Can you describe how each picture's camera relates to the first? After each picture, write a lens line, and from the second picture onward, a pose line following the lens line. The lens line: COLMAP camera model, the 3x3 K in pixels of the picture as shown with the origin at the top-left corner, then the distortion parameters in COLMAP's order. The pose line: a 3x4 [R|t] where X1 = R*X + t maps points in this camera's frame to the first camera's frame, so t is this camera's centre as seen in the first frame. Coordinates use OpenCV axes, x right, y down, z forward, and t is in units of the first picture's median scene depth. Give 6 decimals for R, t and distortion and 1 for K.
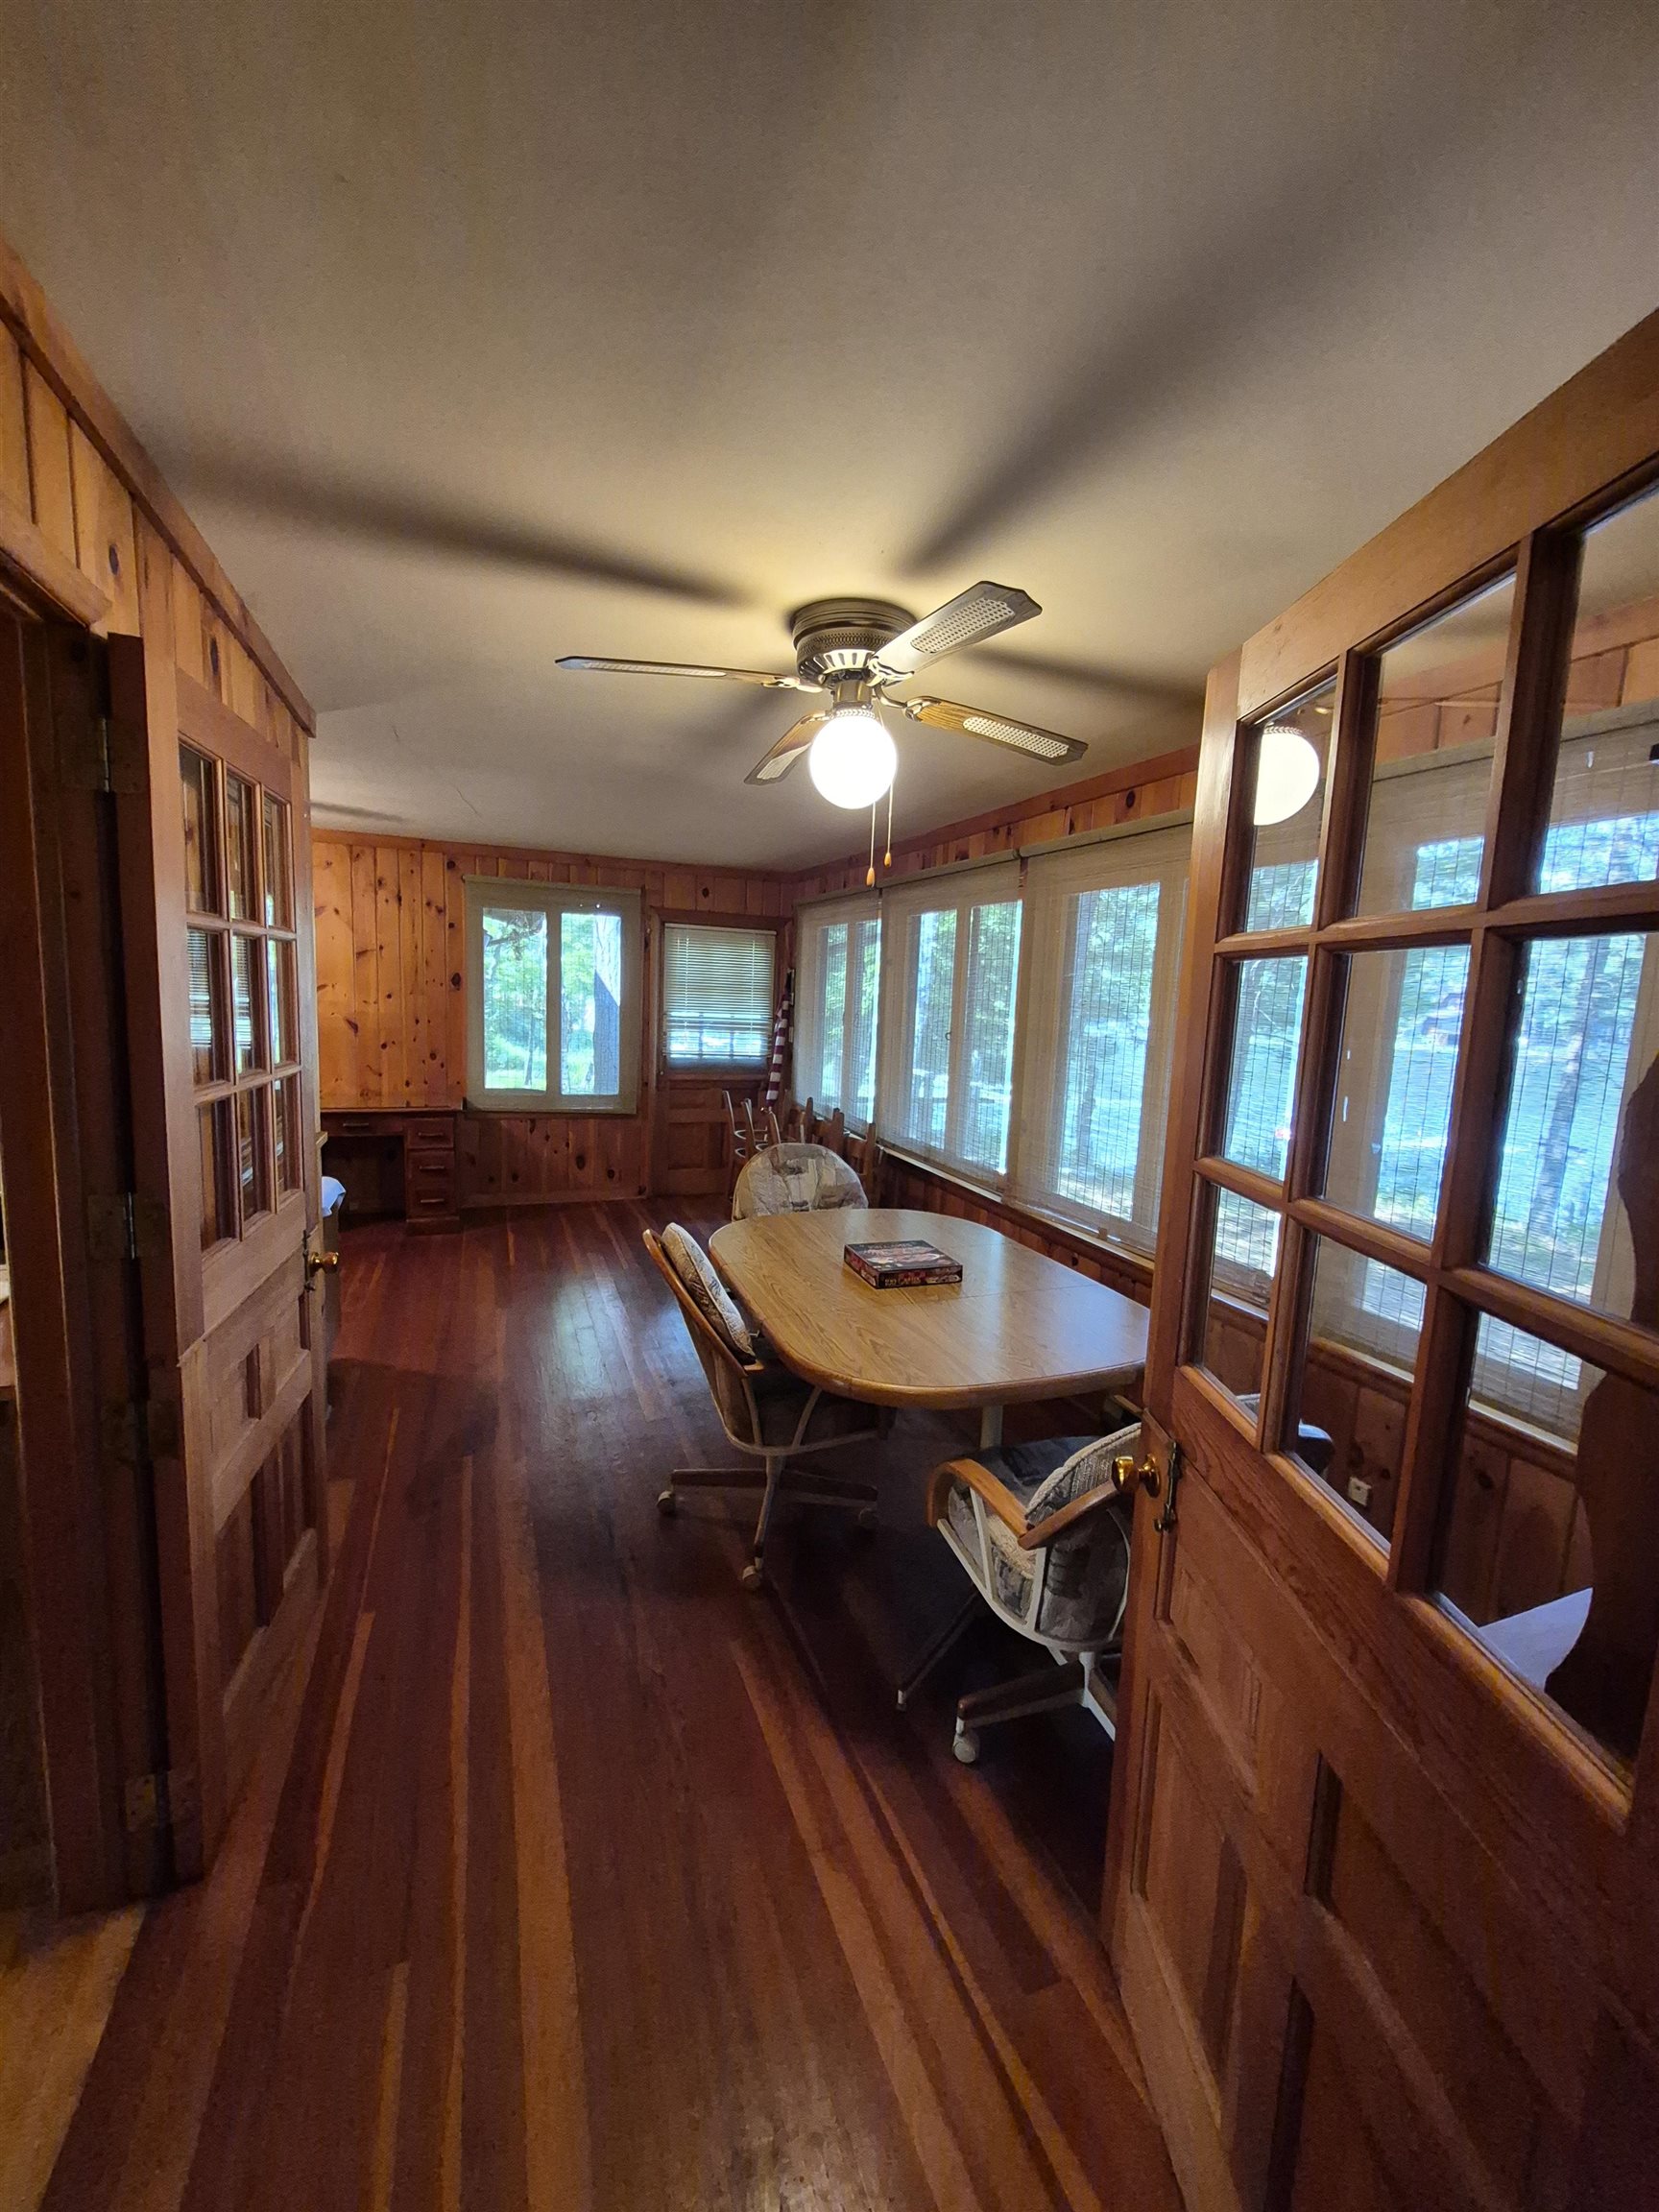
lens RADIAL K [[862.5, 0, 821.1], [0, 862.5, 1102.9], [0, 0, 1]] dist [0.005930, -0.003056]
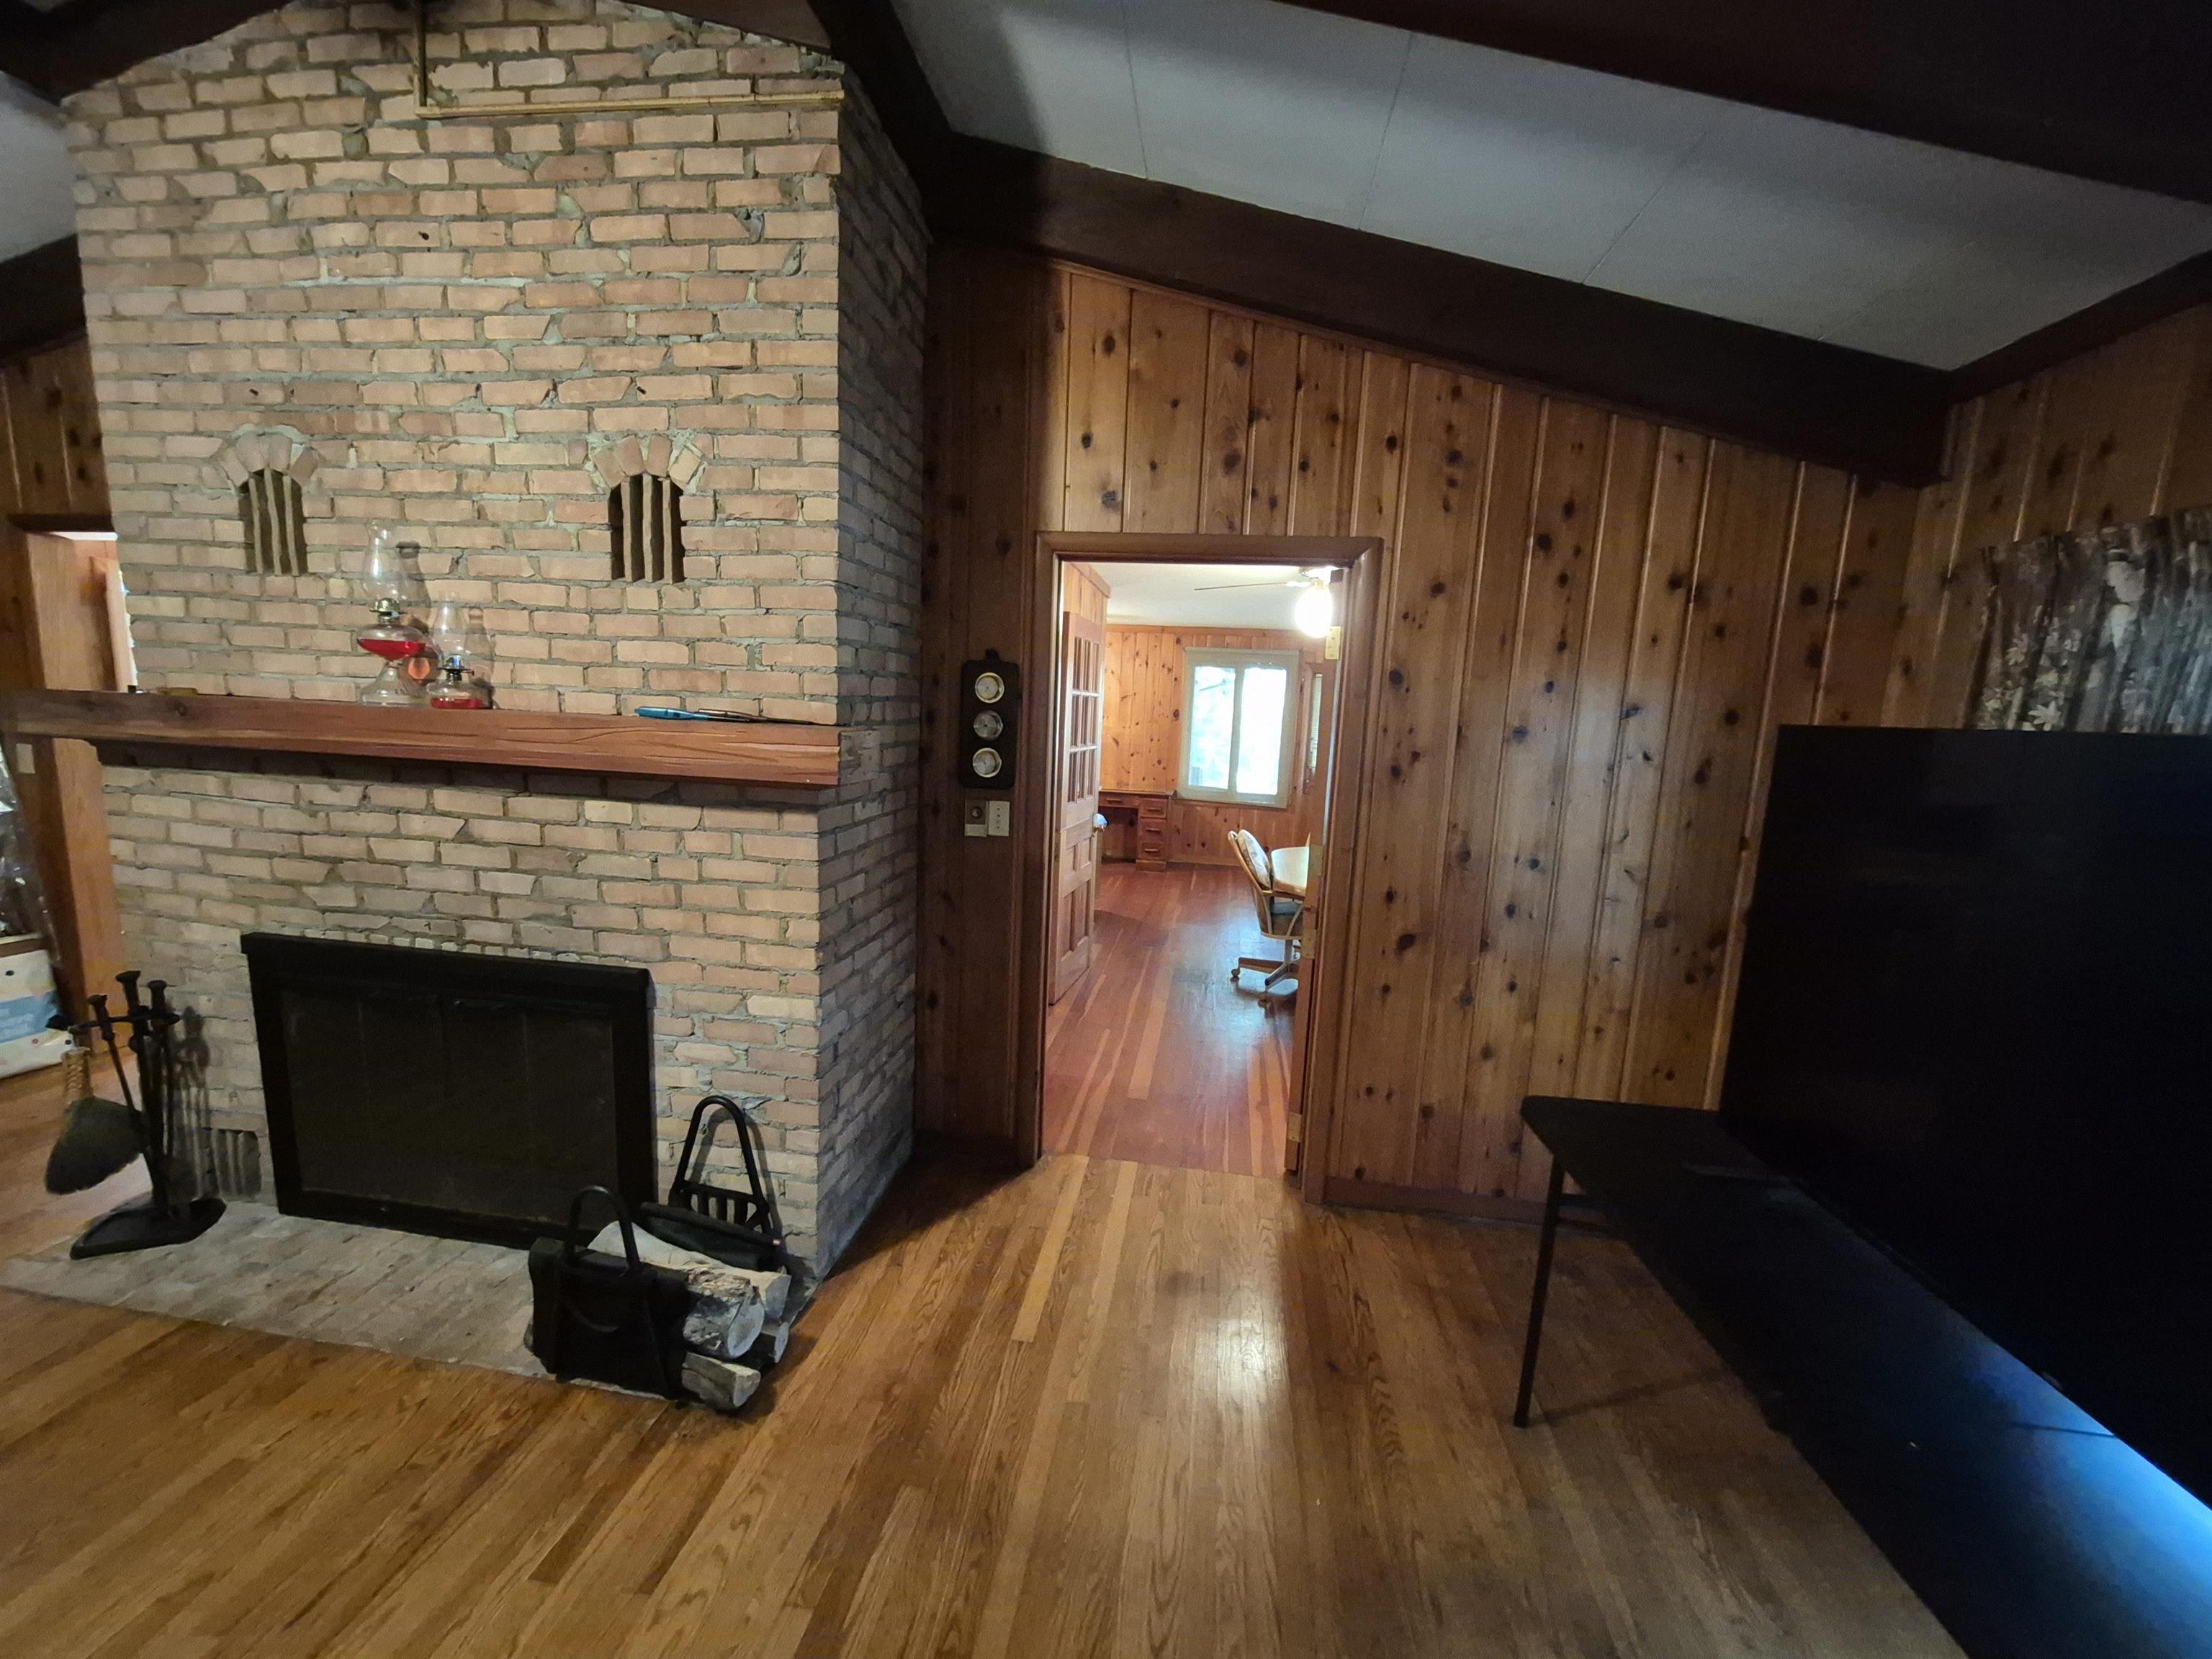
lens RADIAL K [[862.5, 0, 1100.8], [0, 862.5, 833.5], [0, 0, 1]] dist [0.005930, -0.003056]
pose [[0.870612, 0.068467, -0.487182, 0.518805], [-0.070882, 0.997393, 0.013503, 0.138651], [0.486837, 0.022776, 0.873196, -0.943659]]
